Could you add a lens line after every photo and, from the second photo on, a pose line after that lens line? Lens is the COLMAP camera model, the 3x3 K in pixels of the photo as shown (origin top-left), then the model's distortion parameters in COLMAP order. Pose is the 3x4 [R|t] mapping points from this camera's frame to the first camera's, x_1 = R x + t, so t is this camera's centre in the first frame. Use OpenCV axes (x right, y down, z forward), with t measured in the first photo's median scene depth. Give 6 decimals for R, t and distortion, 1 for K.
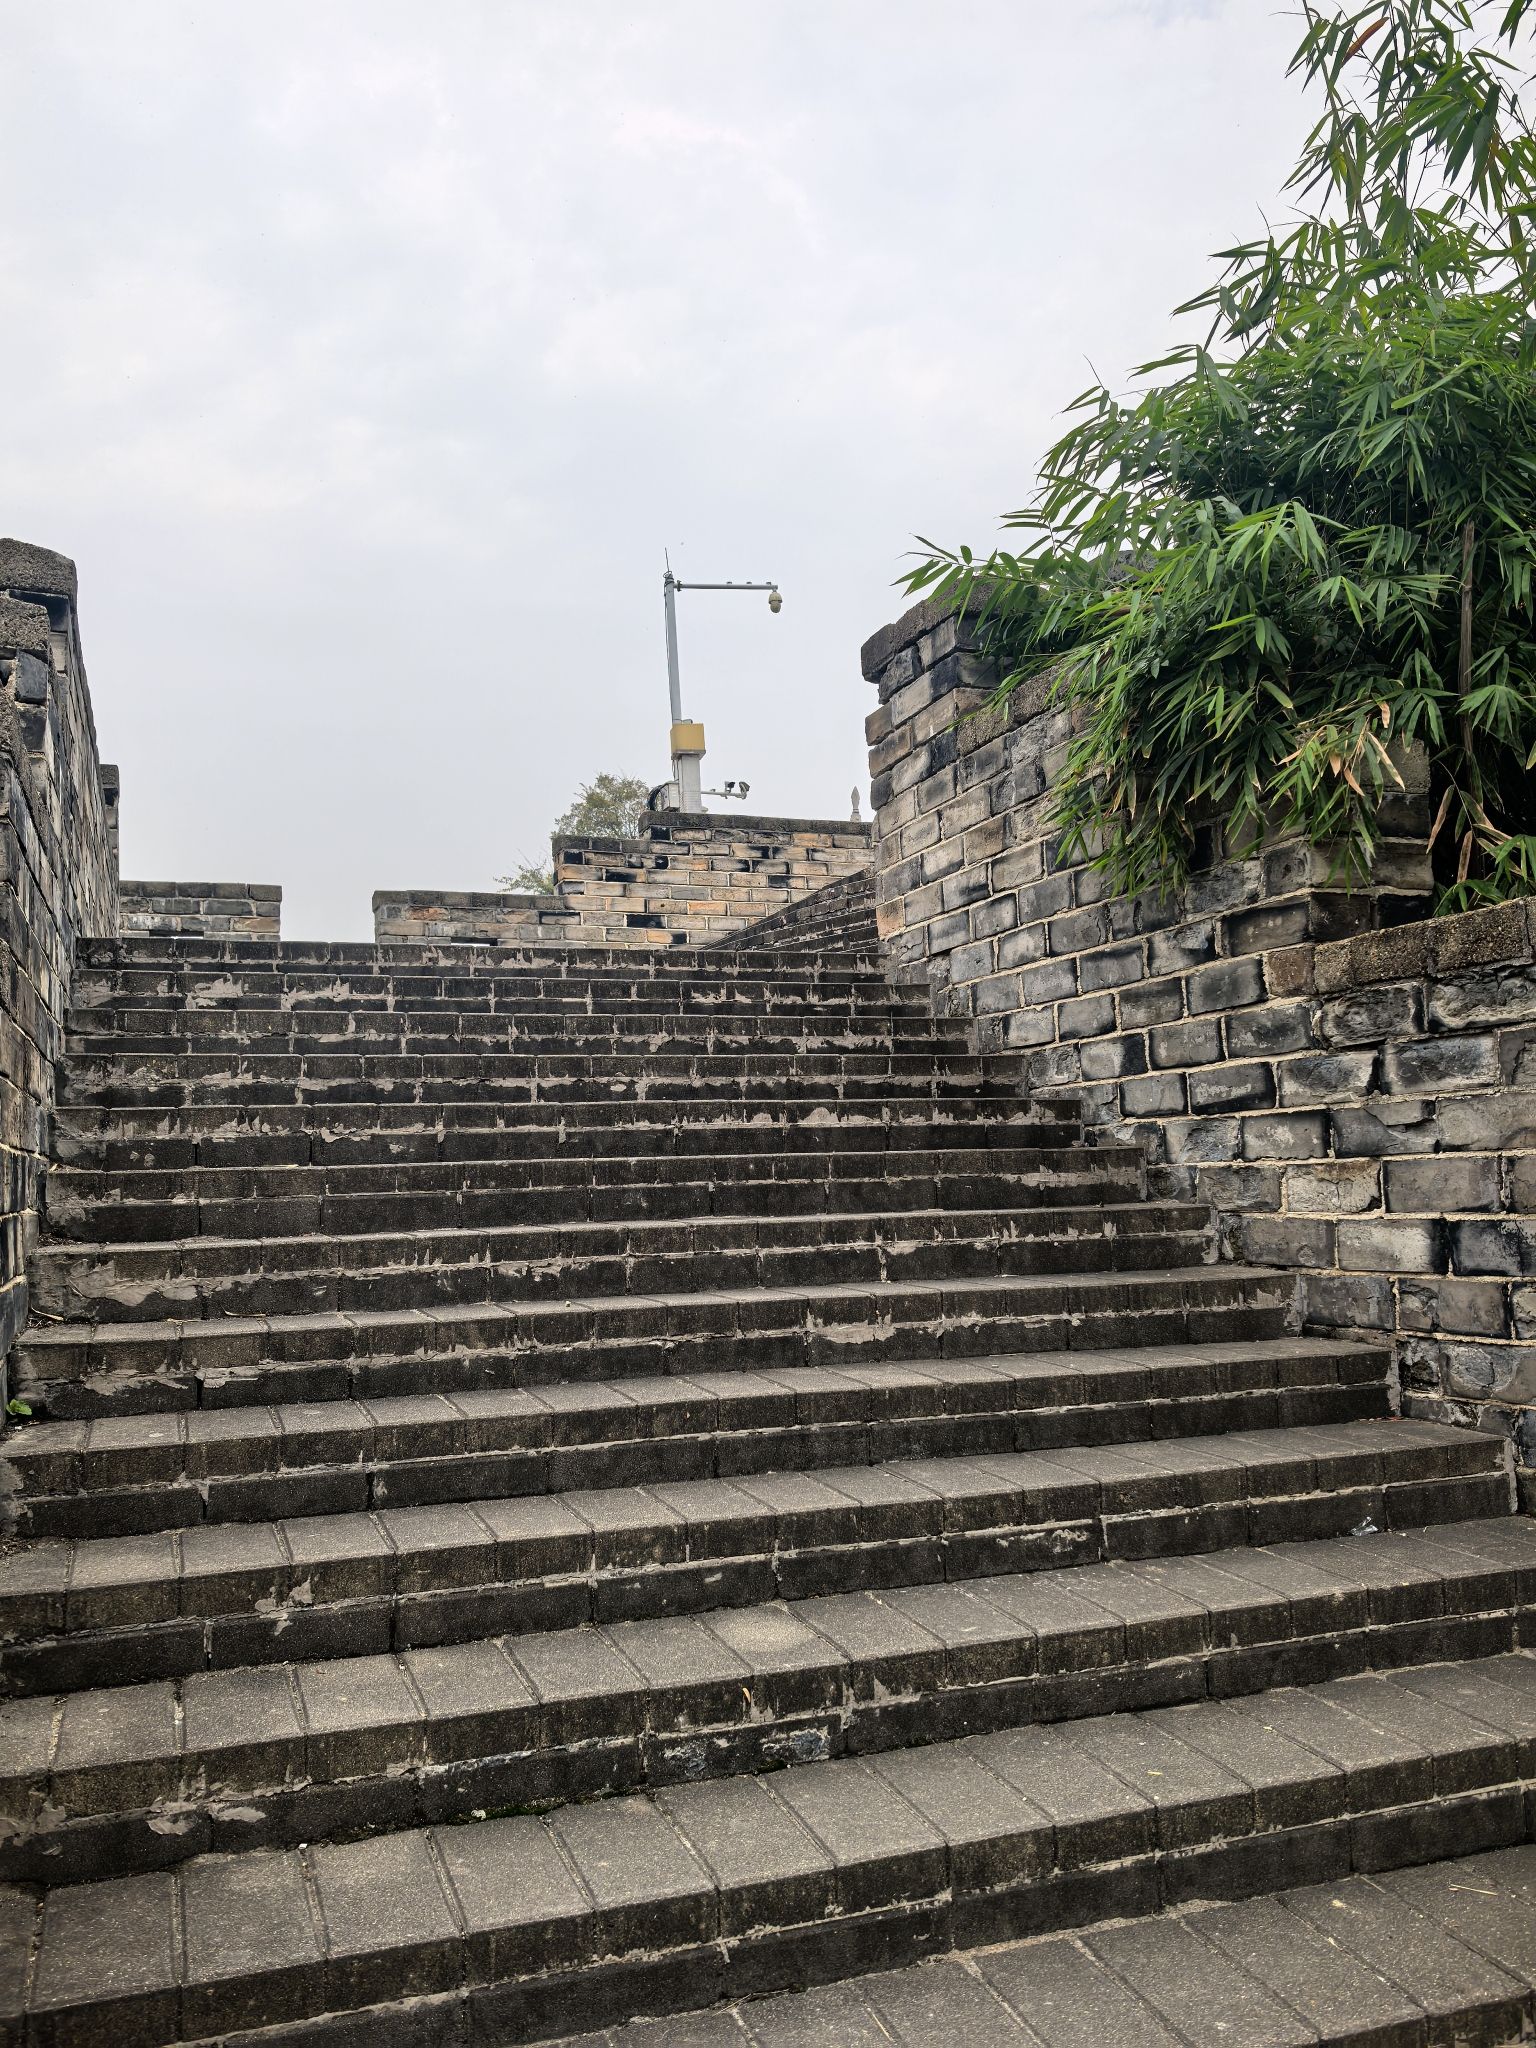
lens RADIAL K [[1641.4, 0, 777.2], [0, 1641.4, 1023.2], [0, 0, 1]] dist [0.060620, -0.022381]
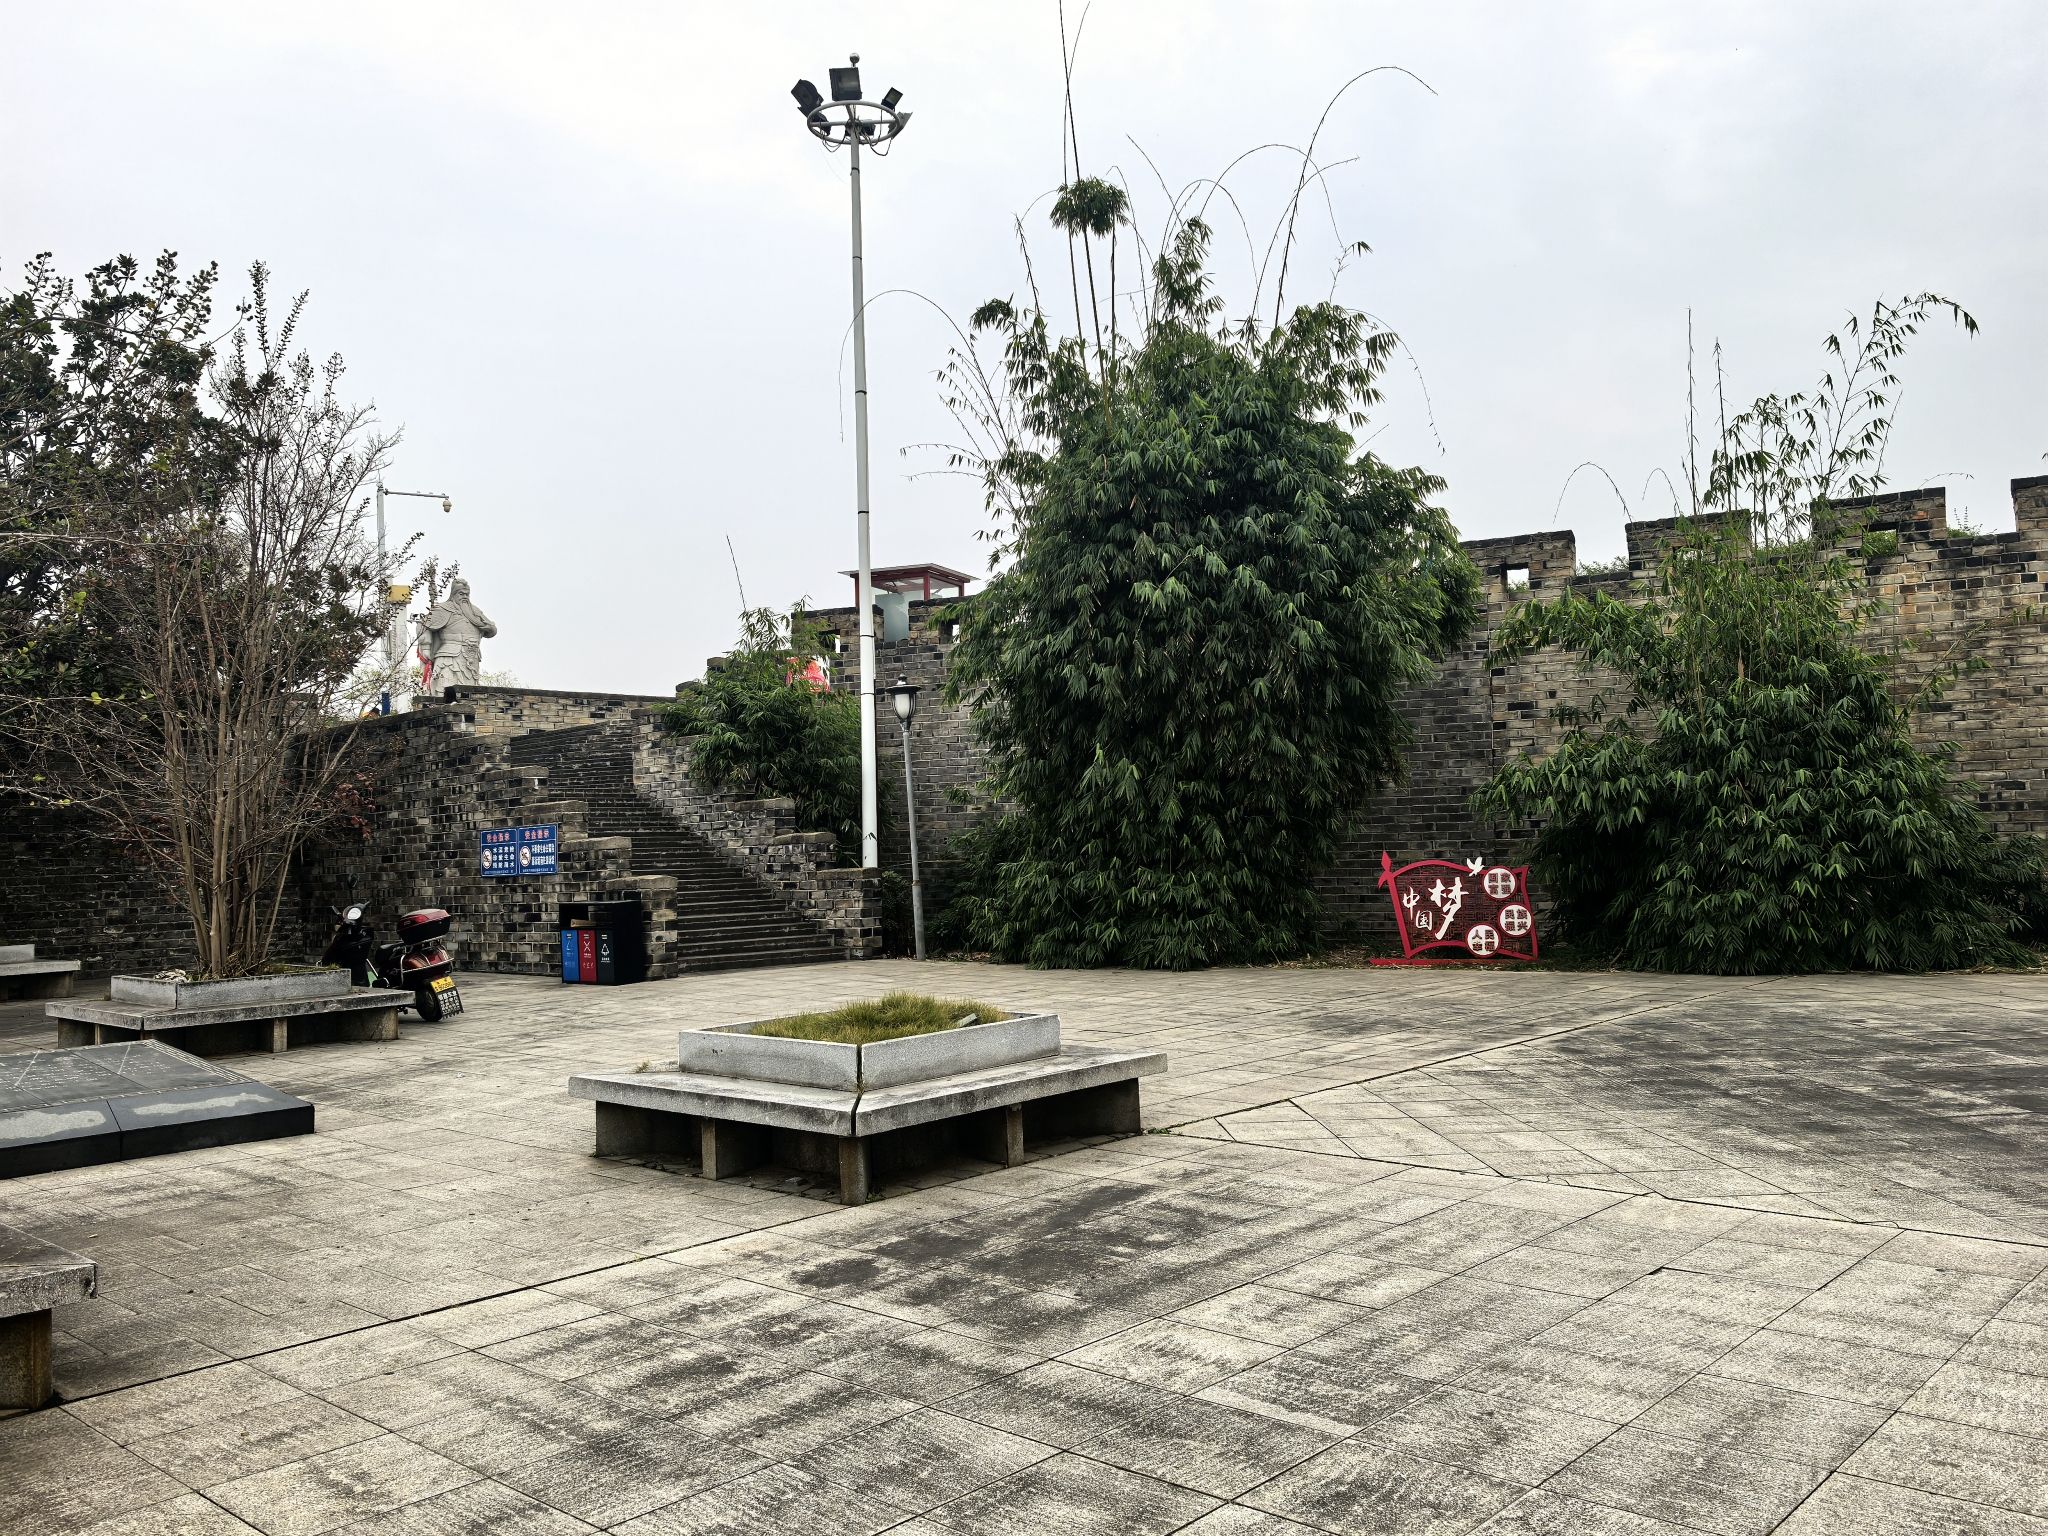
lens RADIAL K [[1641.4, 0, 1031.6], [0, 1641.4, 773.3], [0, 0, 1]] dist [0.060620, -0.022381]
pose [[0.897618, 0.006565, 0.440725, -1.006440], [-0.021591, 0.999344, 0.029088, -0.263118], [-0.440245, -0.035625, 0.897171, -3.619649]]
